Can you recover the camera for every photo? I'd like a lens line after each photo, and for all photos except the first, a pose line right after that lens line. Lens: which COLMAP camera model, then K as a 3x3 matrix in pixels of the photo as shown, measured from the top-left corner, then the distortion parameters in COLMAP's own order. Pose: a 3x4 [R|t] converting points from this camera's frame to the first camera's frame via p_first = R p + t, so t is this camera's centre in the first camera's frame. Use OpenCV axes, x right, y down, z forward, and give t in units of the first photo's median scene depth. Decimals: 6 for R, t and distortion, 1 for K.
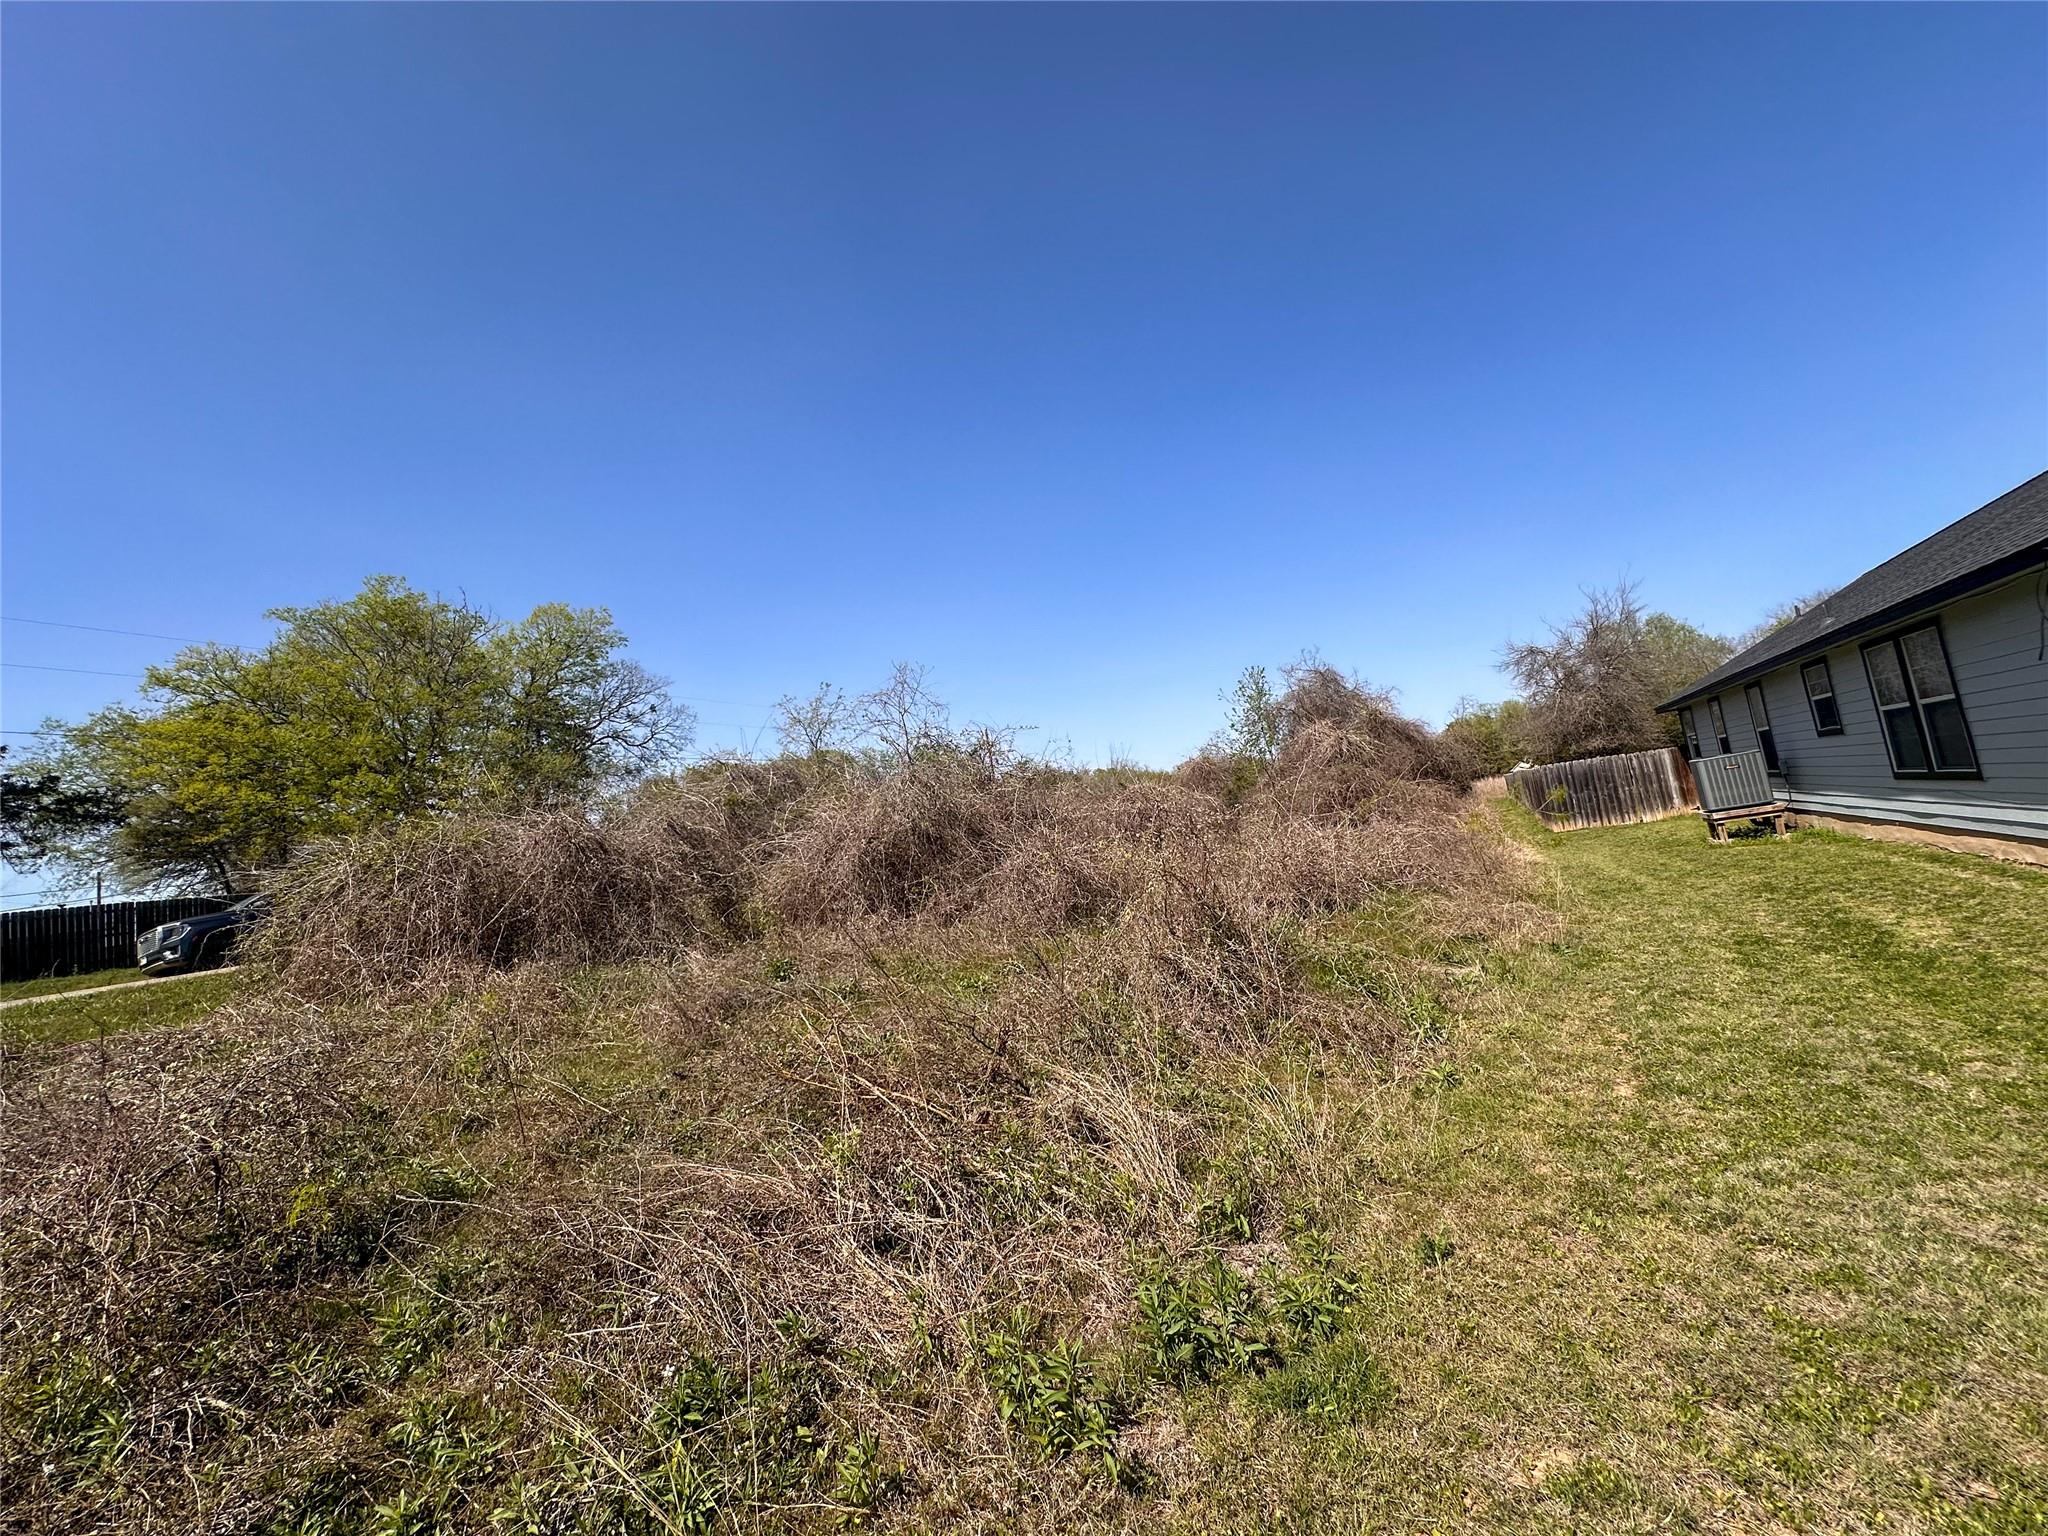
lens RADIAL K [[819.6, 0, 1024.3], [0, 819.6, 771.9], [0, 0, 1]] dist [-0.004508, 0.001668]
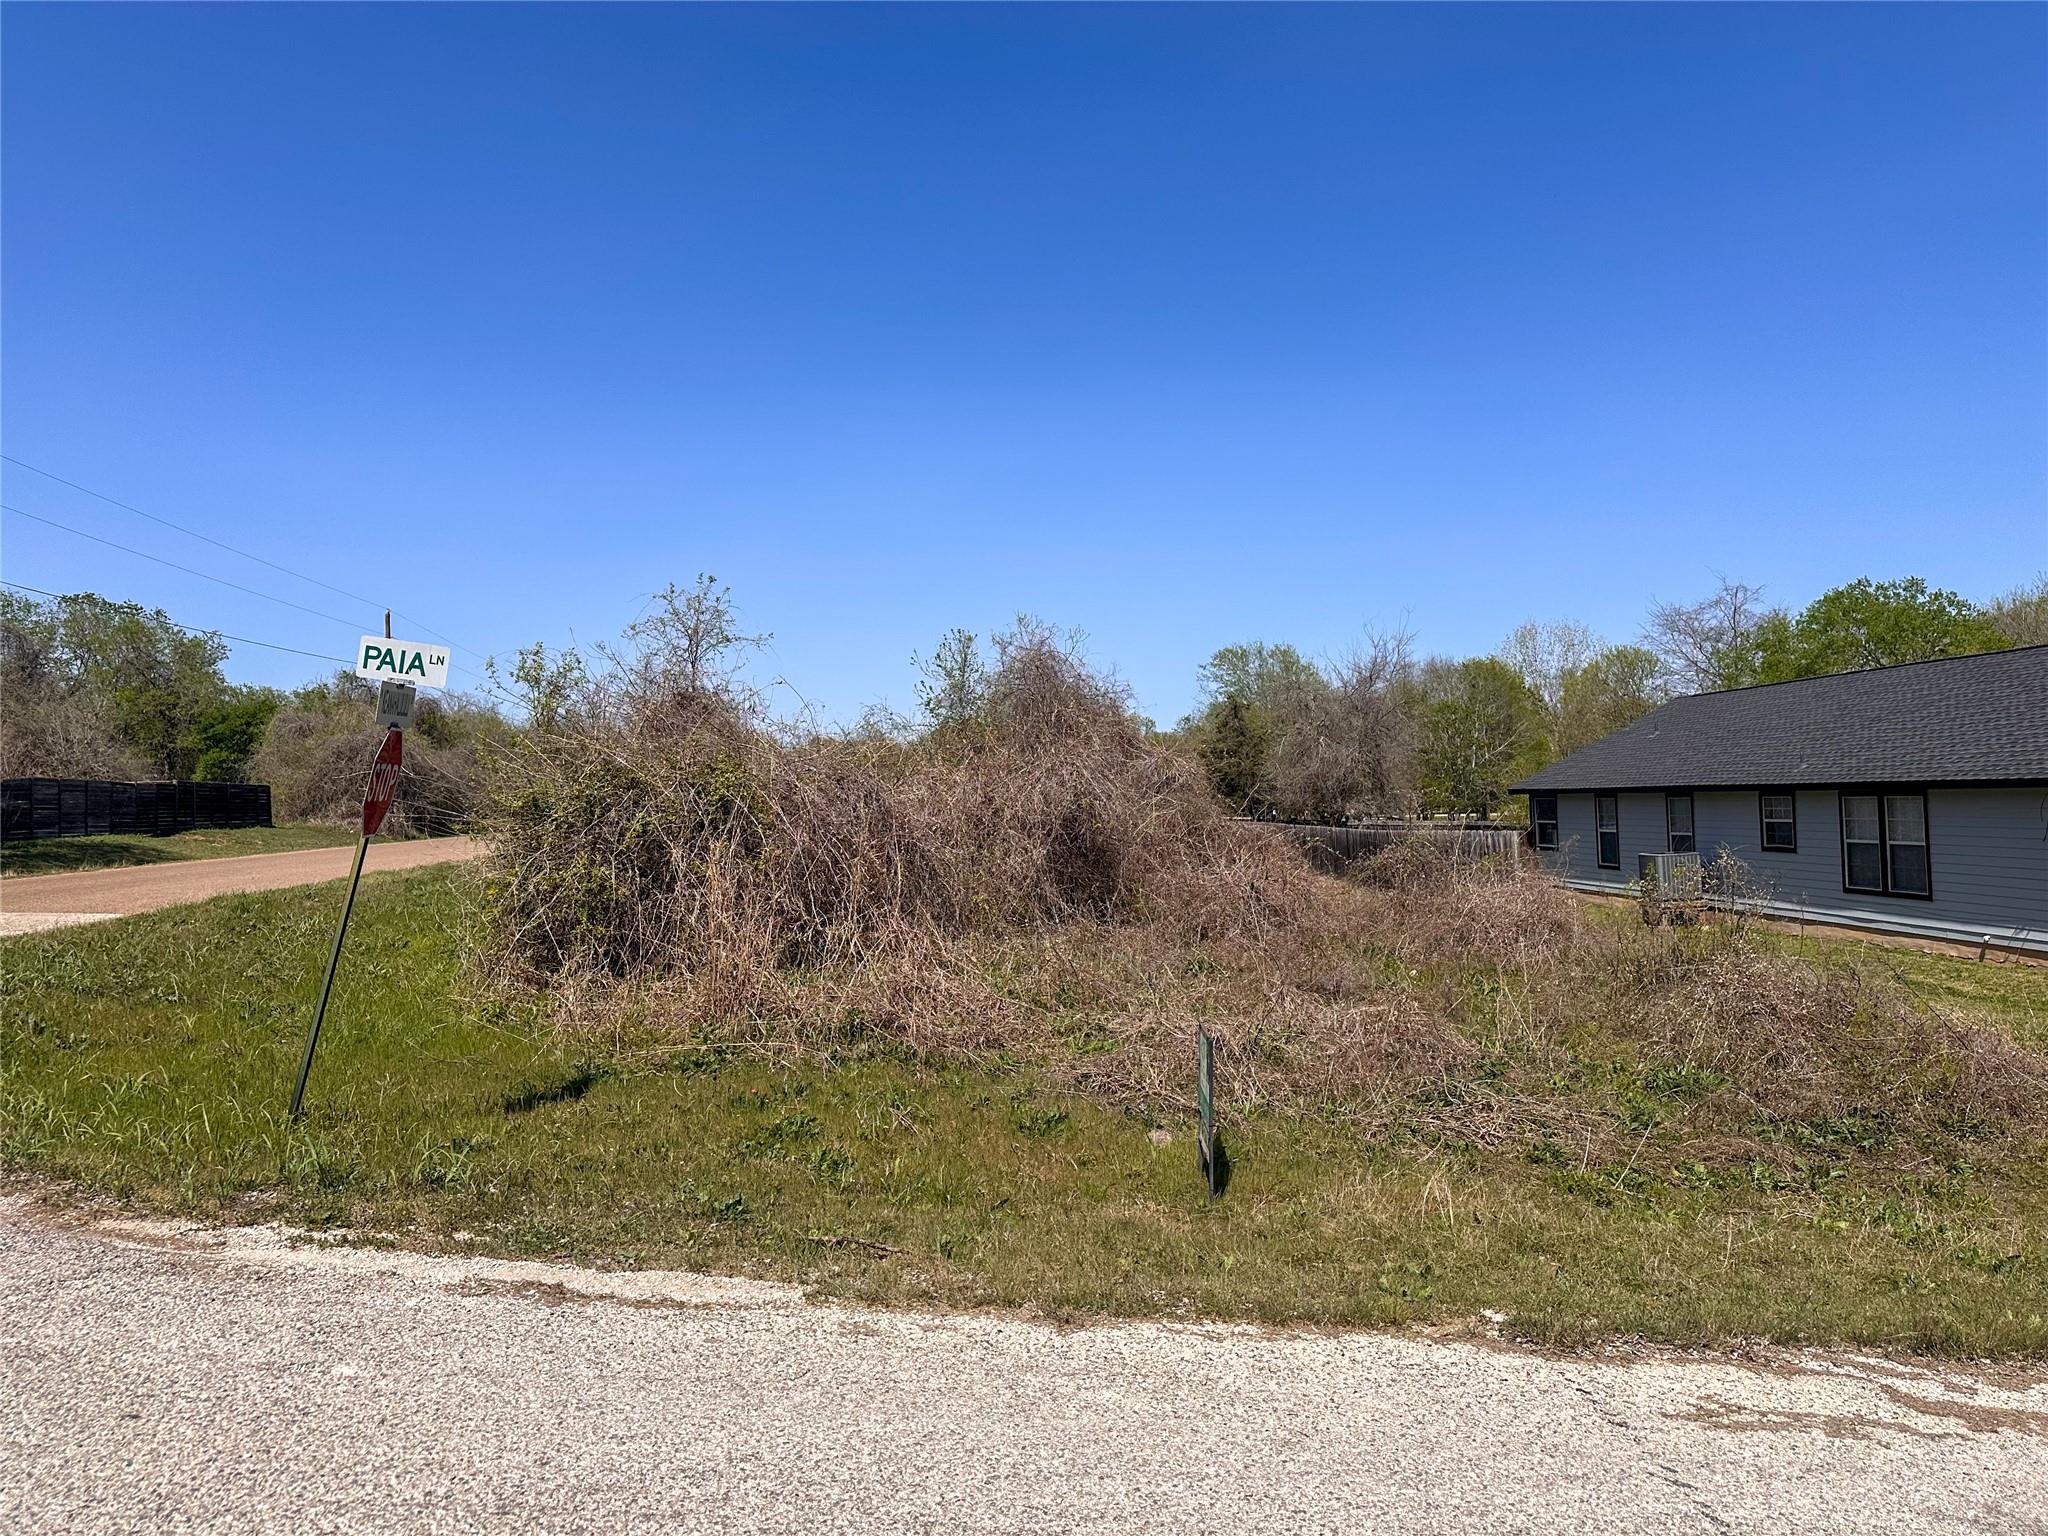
lens RADIAL K [[1429.4, 0, 1040.0], [0, 1429.4, 766.6], [0, 0, 1]] dist [0.053798, -0.052689]
pose [[0.815116, 0.148531, 0.559933, -0.765168], [-0.155099, 0.987239, -0.036096, 0.051932], [-0.558149, -0.057423, 0.827751, -0.130618]]
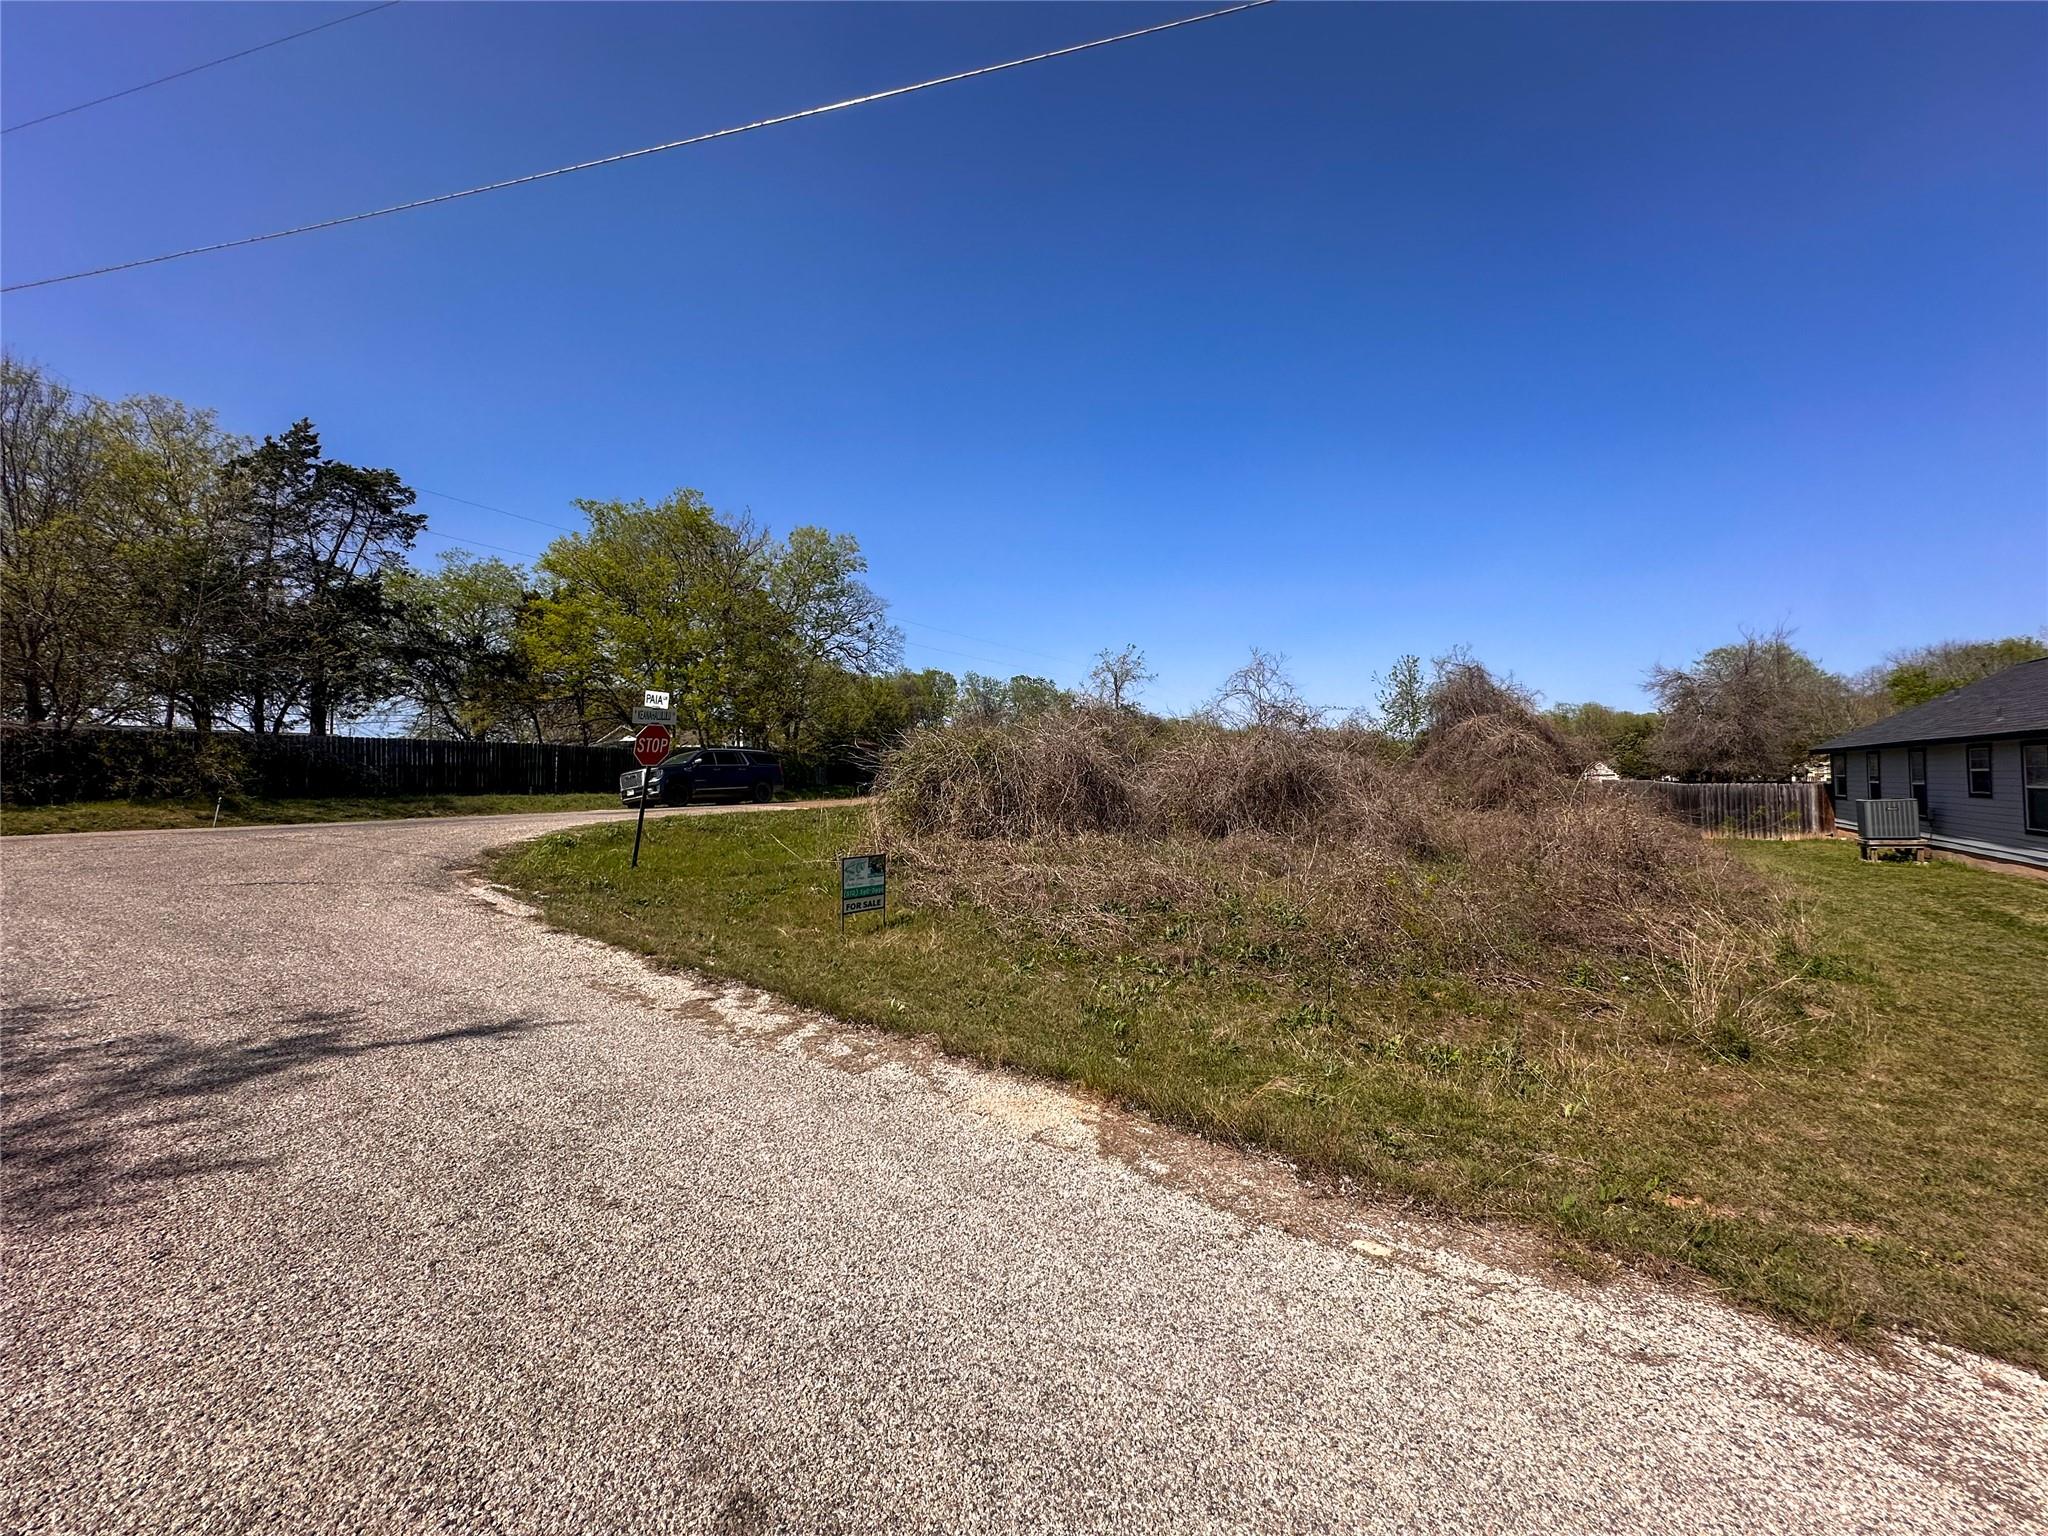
lens RADIAL K [[819.6, 0, 1027.0], [0, 819.6, 777.8], [0, 0, 1]] dist [-0.004508, 0.001668]
pose [[0.990742, 0.130551, -0.037244, -0.383466], [-0.126825, 0.987908, 0.089181, 0.003129], [0.048436, -0.083632, 0.995319, -0.310553]]
